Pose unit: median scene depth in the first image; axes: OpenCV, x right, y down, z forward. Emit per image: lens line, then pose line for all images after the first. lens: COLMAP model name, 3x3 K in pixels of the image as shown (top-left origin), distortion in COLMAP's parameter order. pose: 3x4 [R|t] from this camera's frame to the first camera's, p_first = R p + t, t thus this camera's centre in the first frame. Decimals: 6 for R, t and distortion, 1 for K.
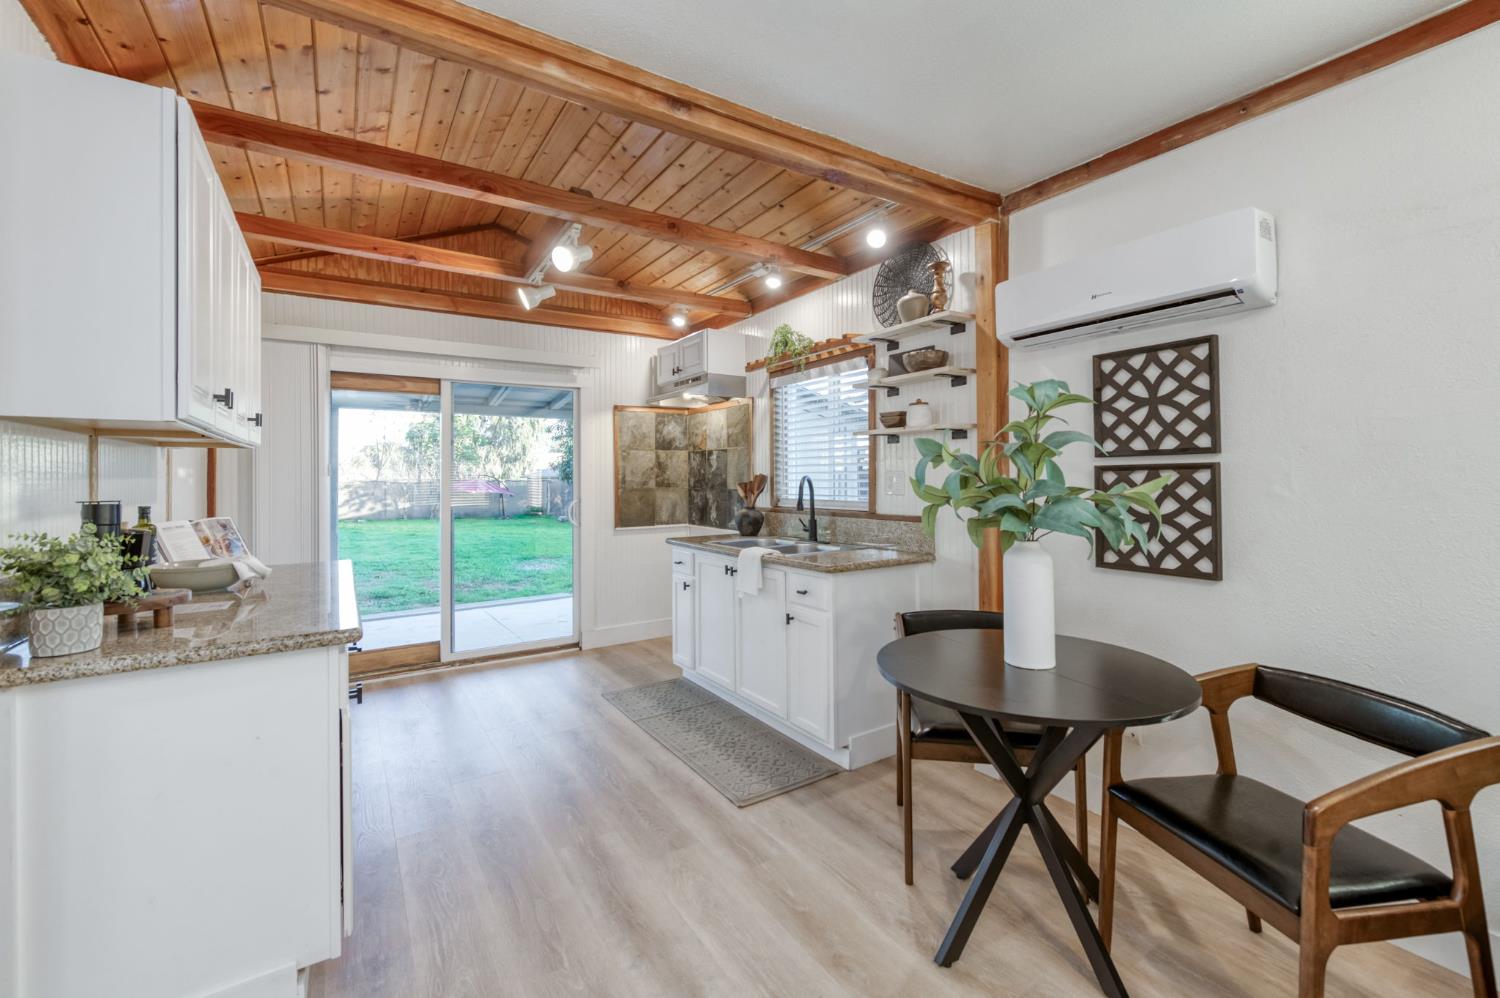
lens RADIAL K [[598.2, 0, 764.6], [0, 598.2, 474.3], [0, 0, 1]] dist [0.002623, 0.000057]
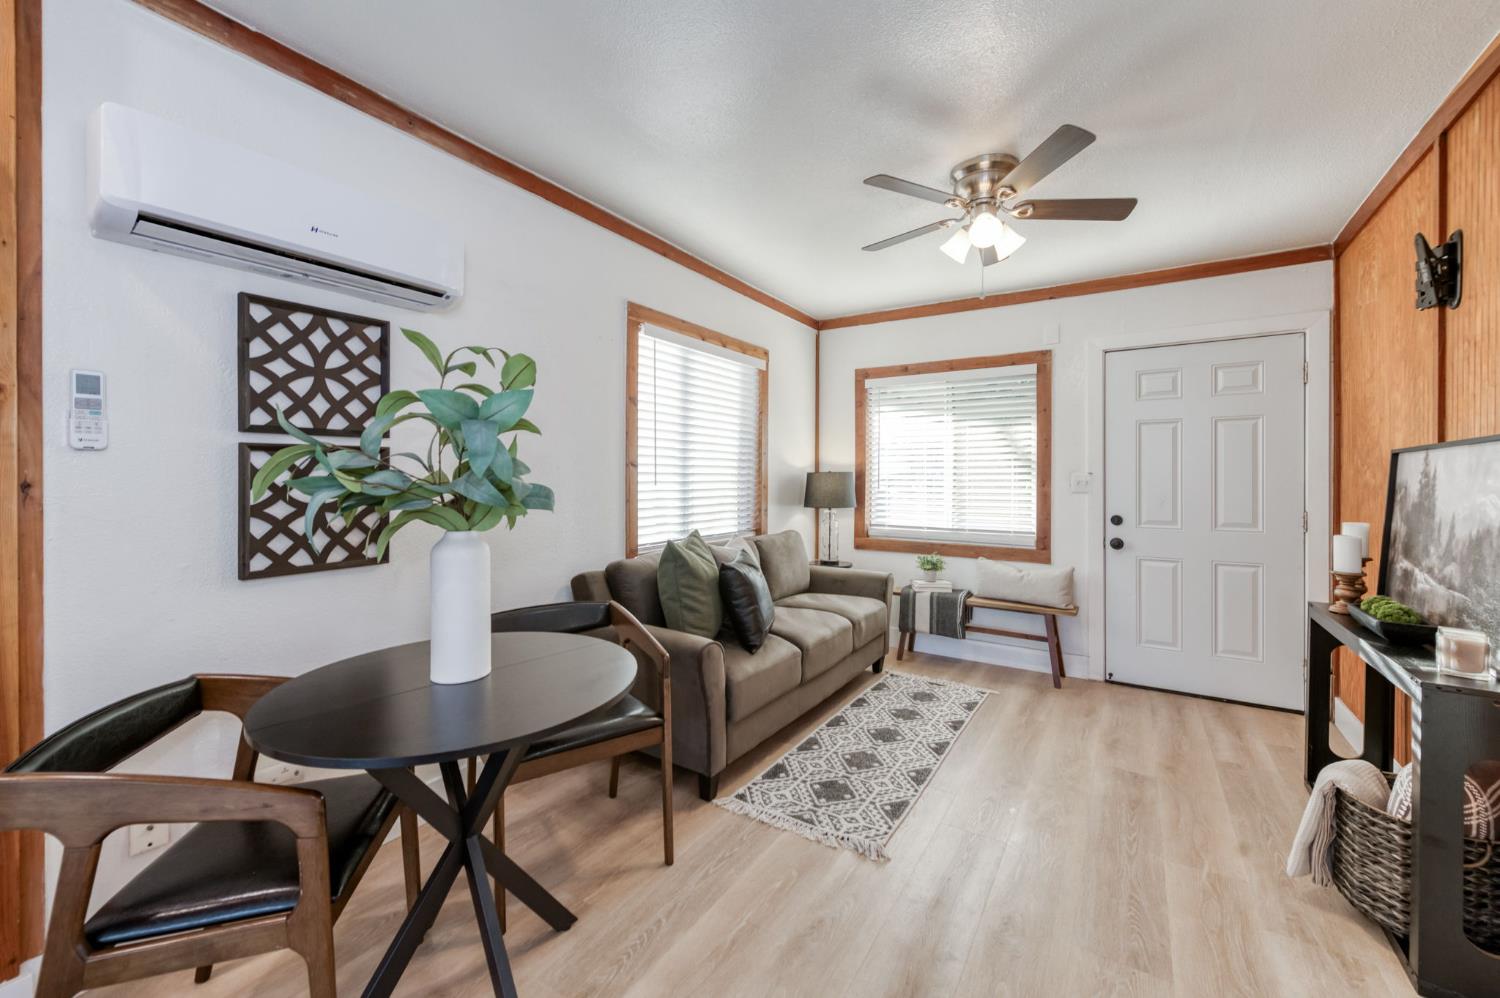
lens RADIAL K [[592.1, 0, 754.6], [0, 592.1, 479.0], [0, 0, 1]] dist [-0.000124, -0.000120]
pose [[-0.387877, -0.000139, 0.921711, -0.236742], [-0.004790, 0.999987, -0.001865, 0.018942], [-0.921699, -0.005138, -0.387873, 0.460437]]
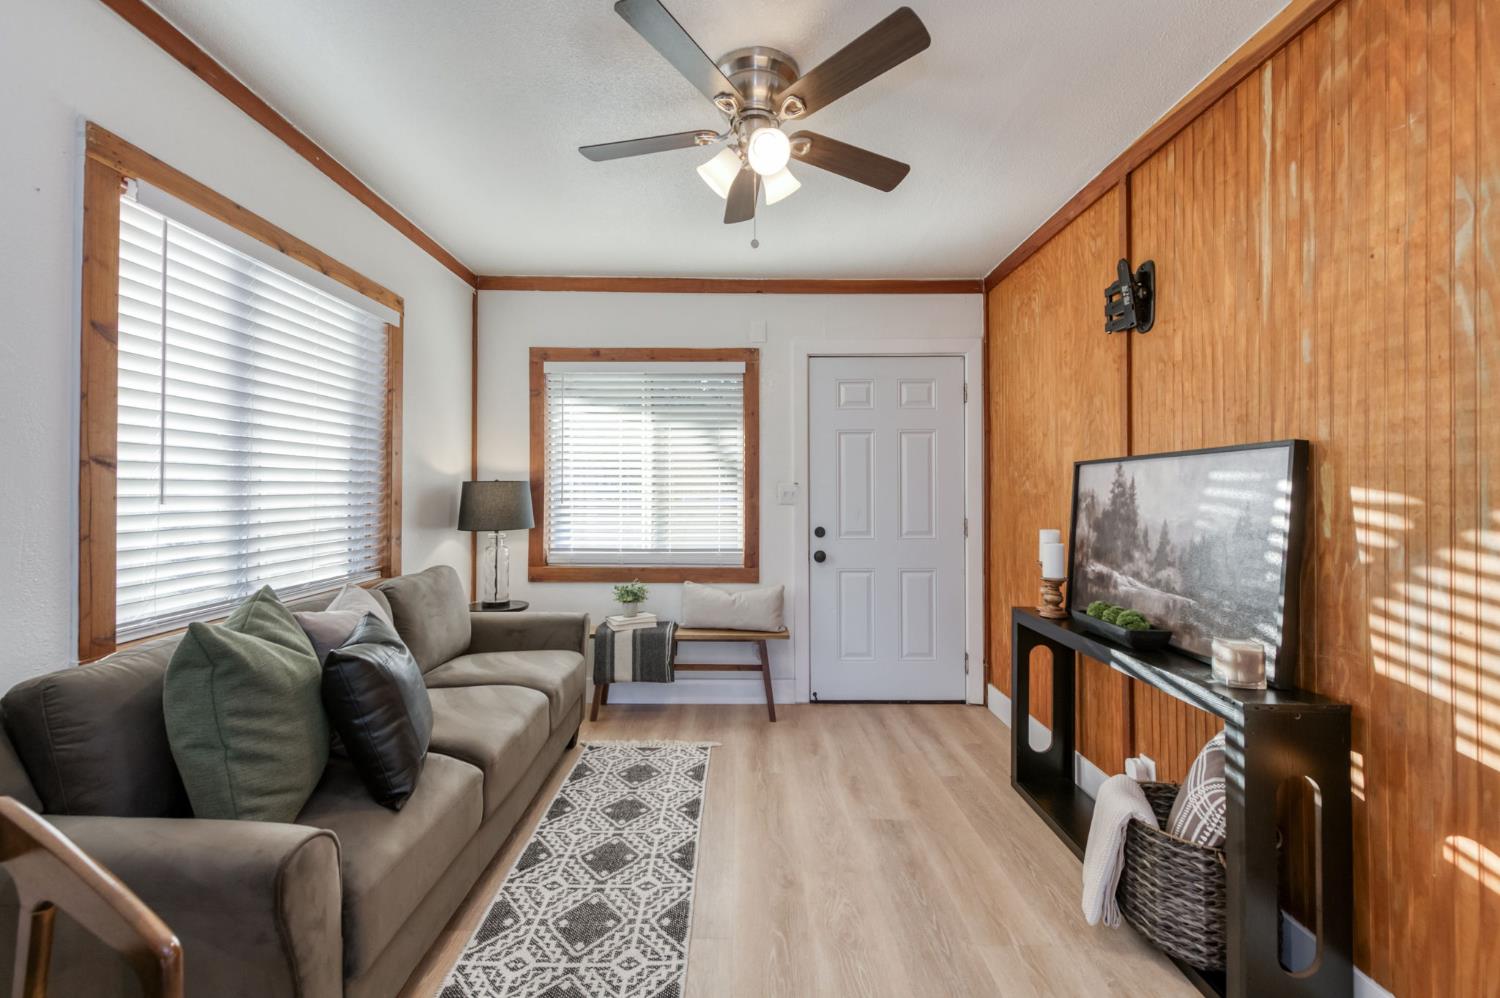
lens RADIAL K [[605.6, 0, 741.5], [0, 605.6, 484.1], [0, 0, 1]] dist [0.002237, -0.000202]
pose [[-0.823179, 0.007658, 0.567731, 0.011062], [0.000397, 0.999917, -0.012912, 0.018120], [-0.567782, -0.010404, -0.823113, 0.385654]]
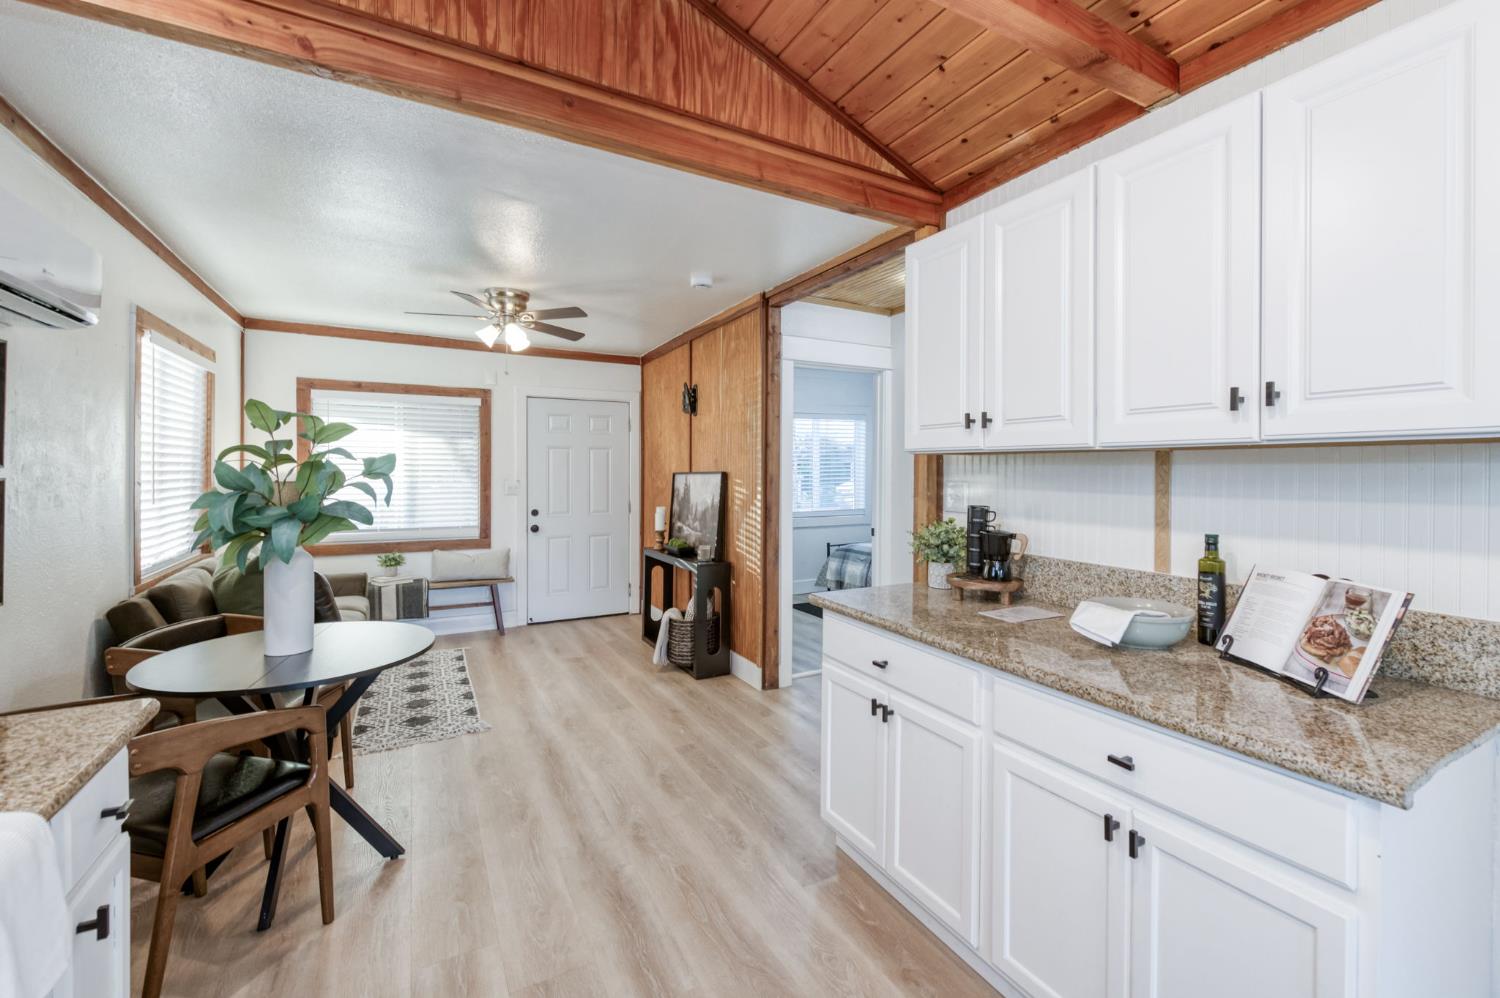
lens RADIAL K [[633.2, 0, 790.2], [0, 633.2, 474.0], [0, 0, 1]] dist [-0.000141, -0.000028]
pose [[-0.997168, 0.000024, 0.075207, -0.304325], [0.000048, 1.000000, 0.000317, -0.014858], [-0.075207, 0.000320, -0.997168, 1.063134]]
